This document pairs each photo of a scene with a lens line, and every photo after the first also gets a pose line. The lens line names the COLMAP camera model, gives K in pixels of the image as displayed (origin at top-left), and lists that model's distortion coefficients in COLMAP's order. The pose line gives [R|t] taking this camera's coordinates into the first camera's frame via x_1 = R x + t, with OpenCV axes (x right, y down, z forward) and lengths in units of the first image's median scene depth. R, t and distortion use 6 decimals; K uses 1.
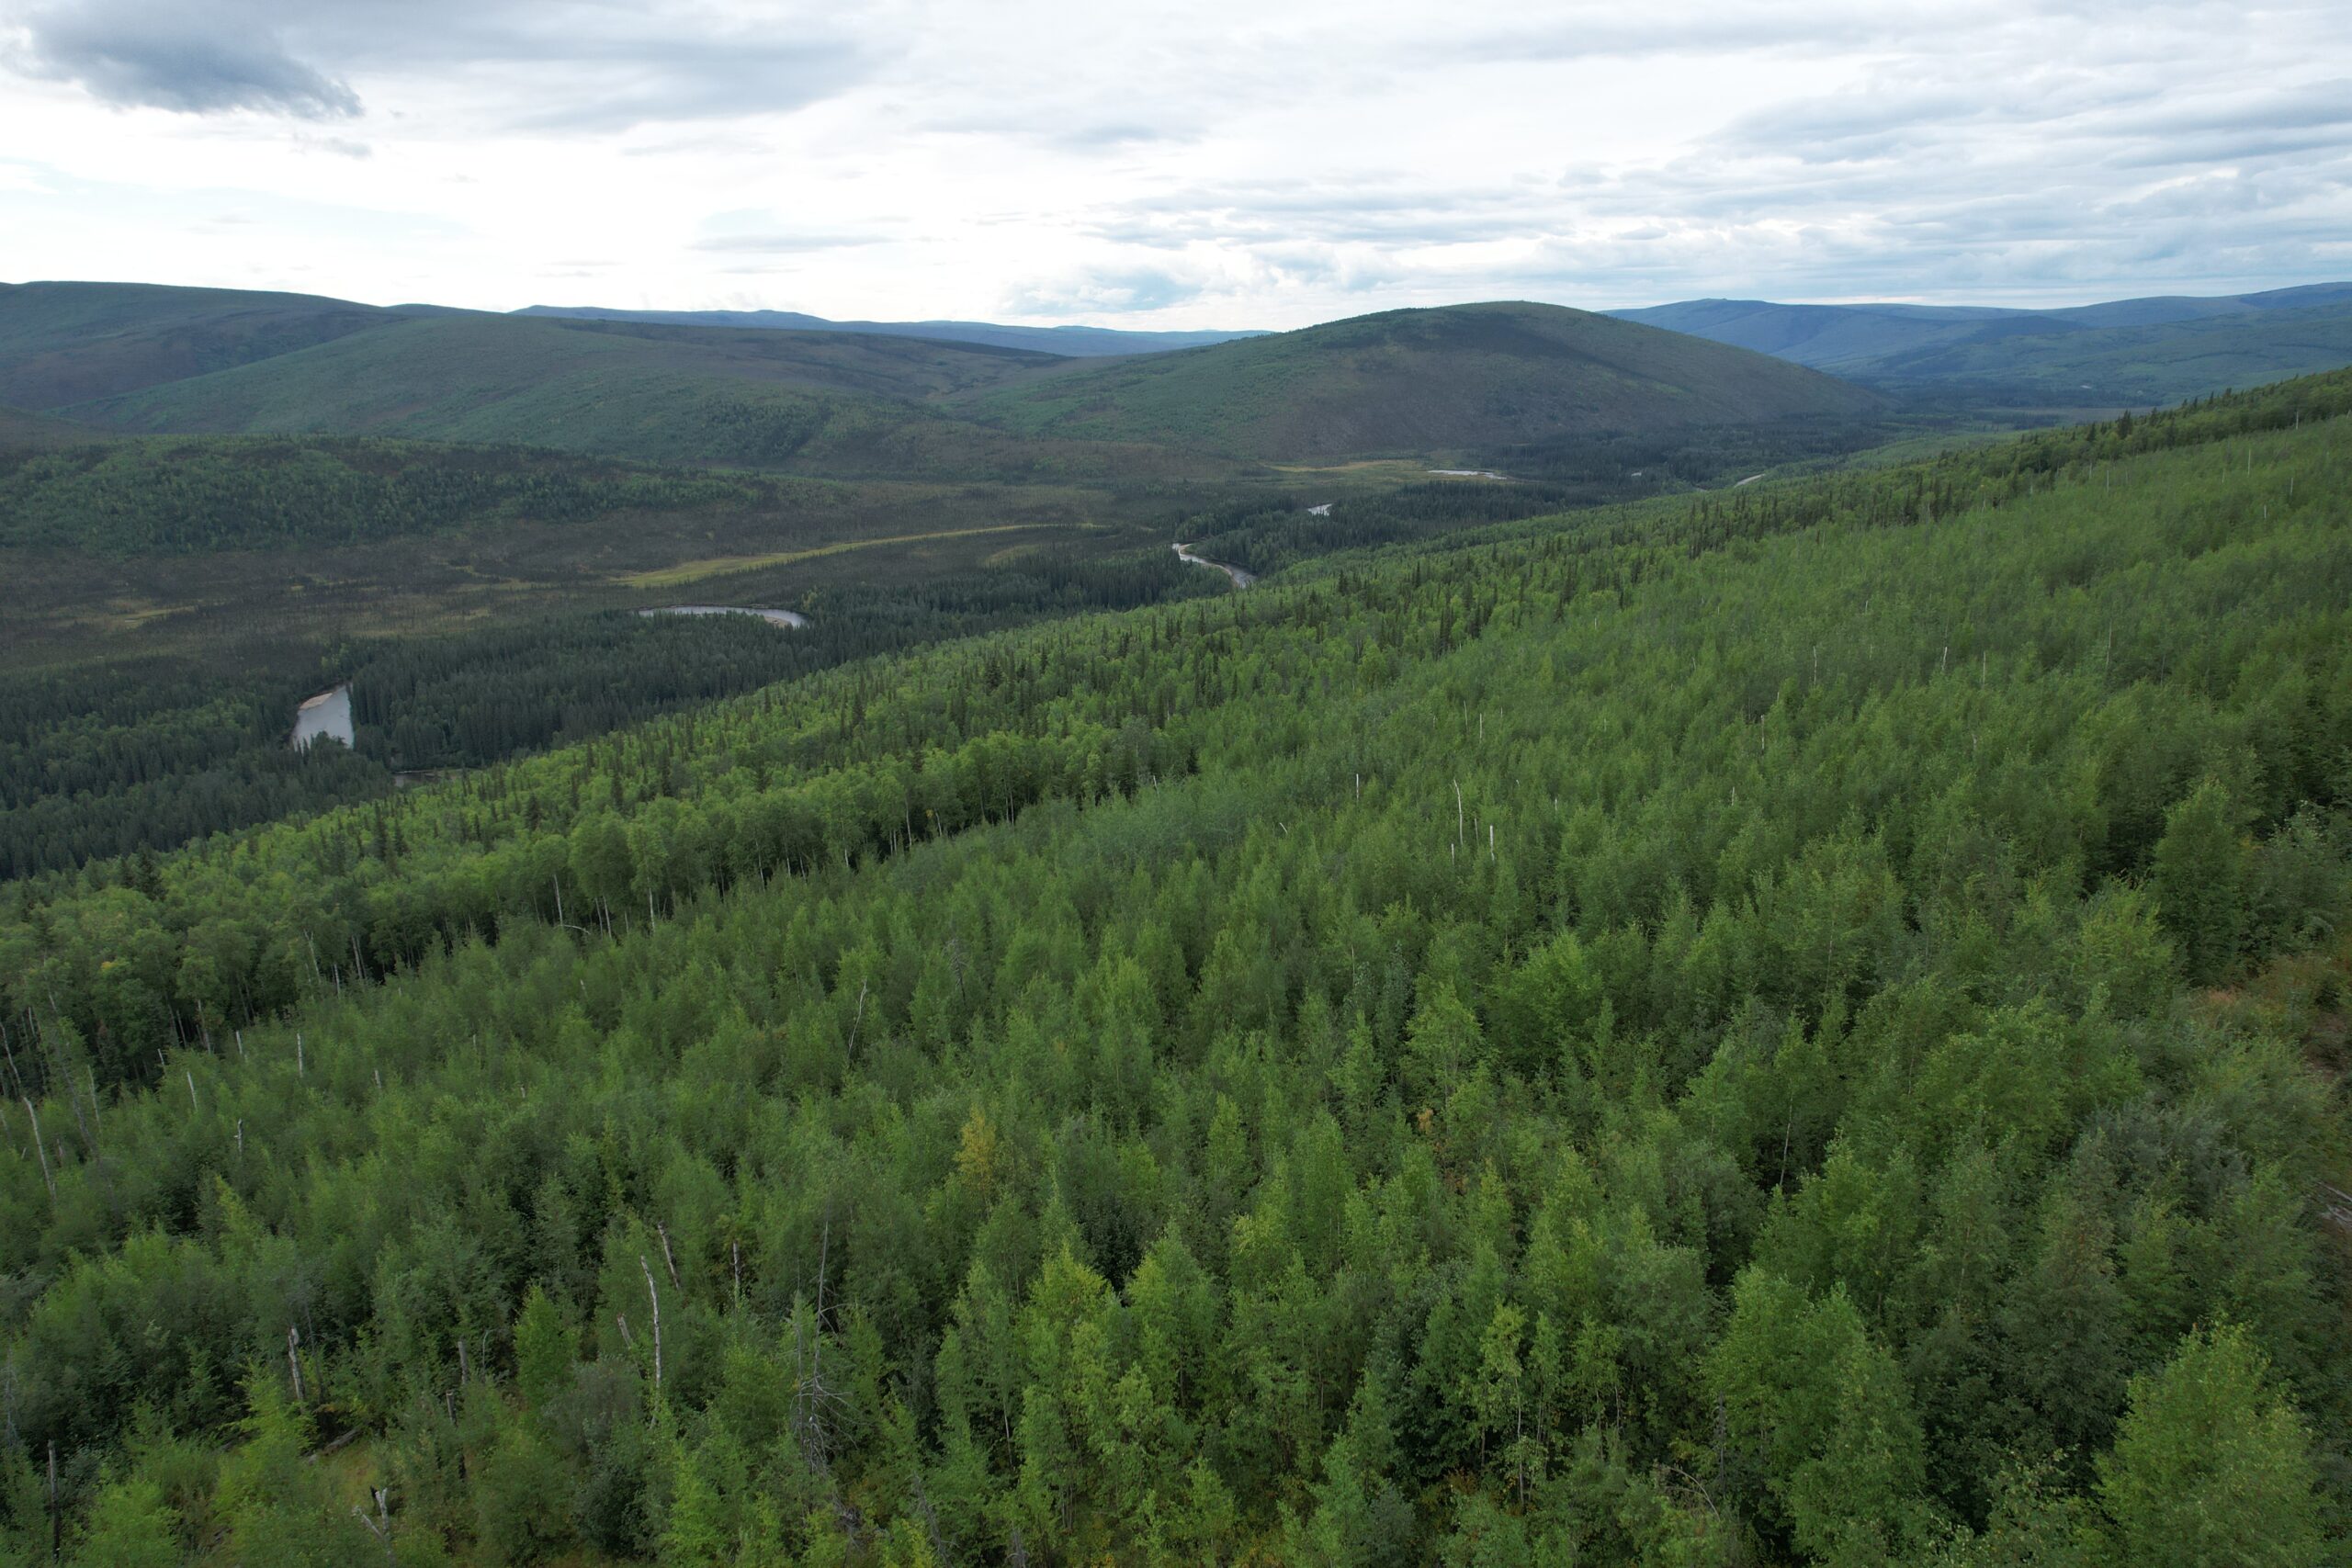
lens RADIAL K [[1503.8, 0, 1177.8], [0, 1503.8, 785.6], [0, 0, 1]] dist [-0.075845, 0.068032]
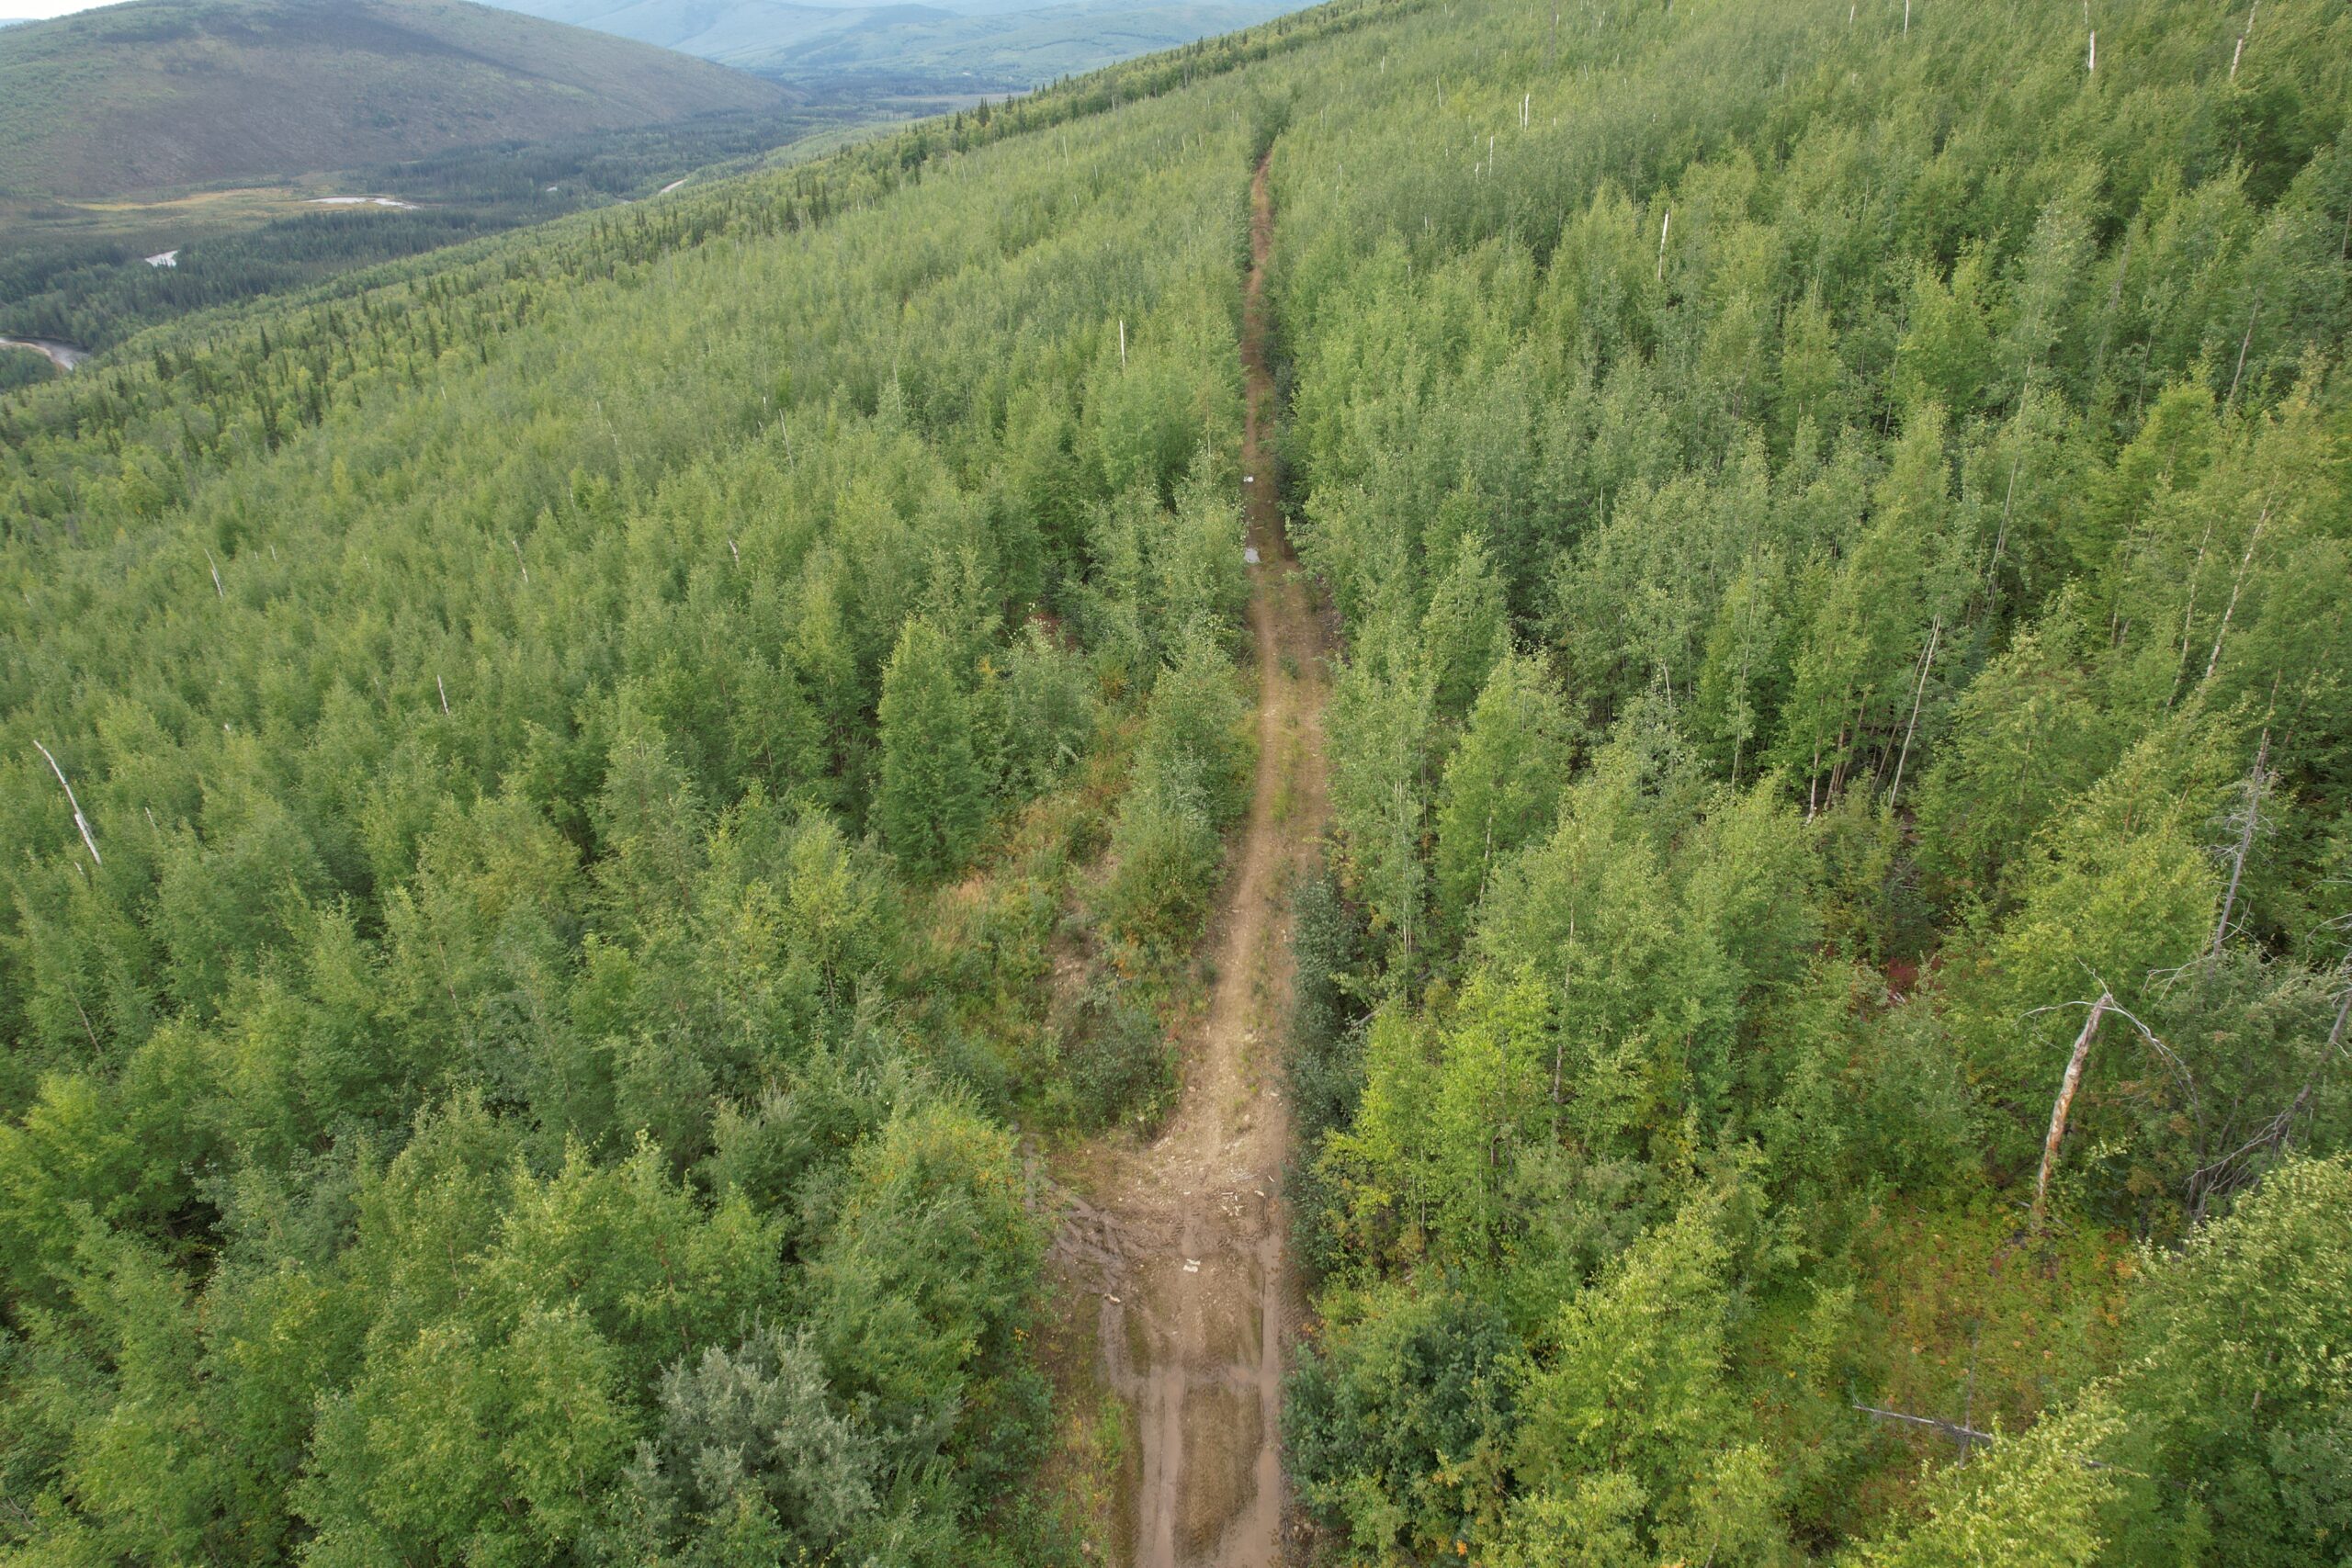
lens RADIAL K [[1505.7, 0, 1177.4], [0, 1505.7, 780.3], [0, 0, 1]] dist [-0.081190, 0.076353]
pose [[0.788171, -0.273375, 0.551410, 0.072904], [0.171487, 0.958002, 0.229834, -0.016640], [-0.591083, -0.086589, 0.801950, 0.056376]]
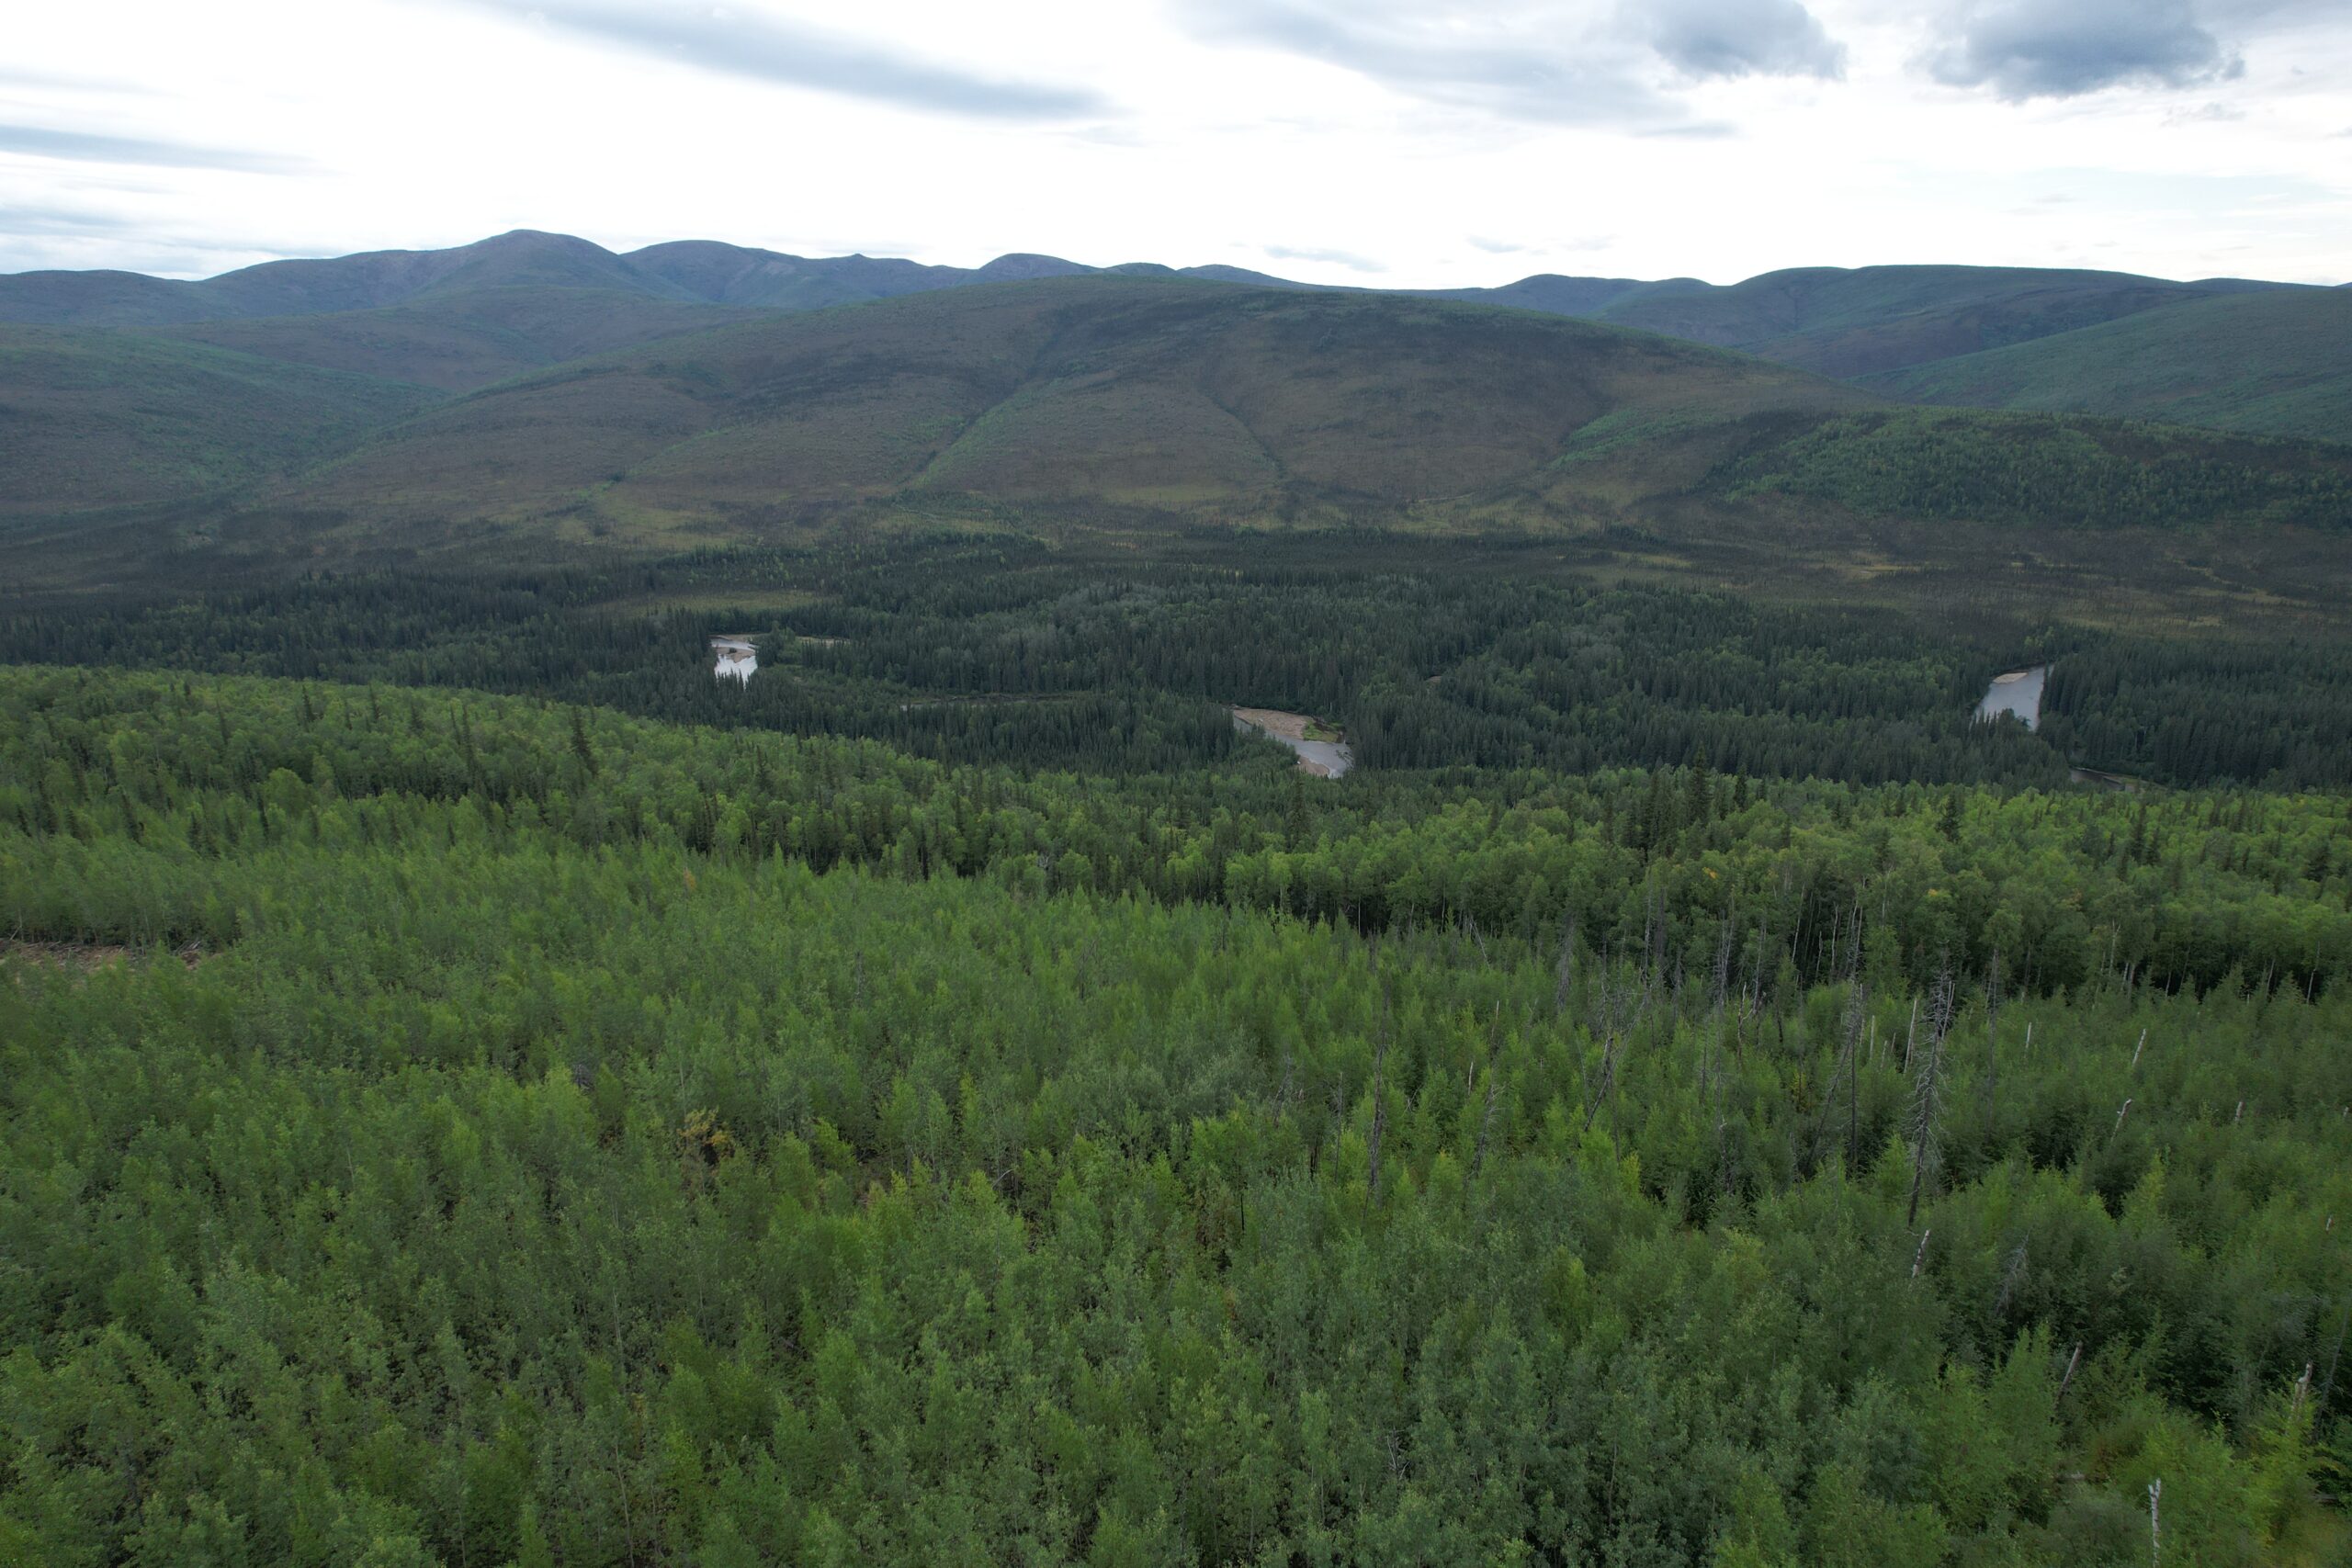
lens RADIAL K [[1505.7, 0, 1177.4], [0, 1505.7, 780.3], [0, 0, 1]] dist [-0.081190, 0.076353]
pose [[0.501374, 0.256440, -0.826355, -0.057924], [-0.247917, 0.957602, 0.146750, 0.009490], [0.828952, 0.131291, 0.543693, -0.040140]]
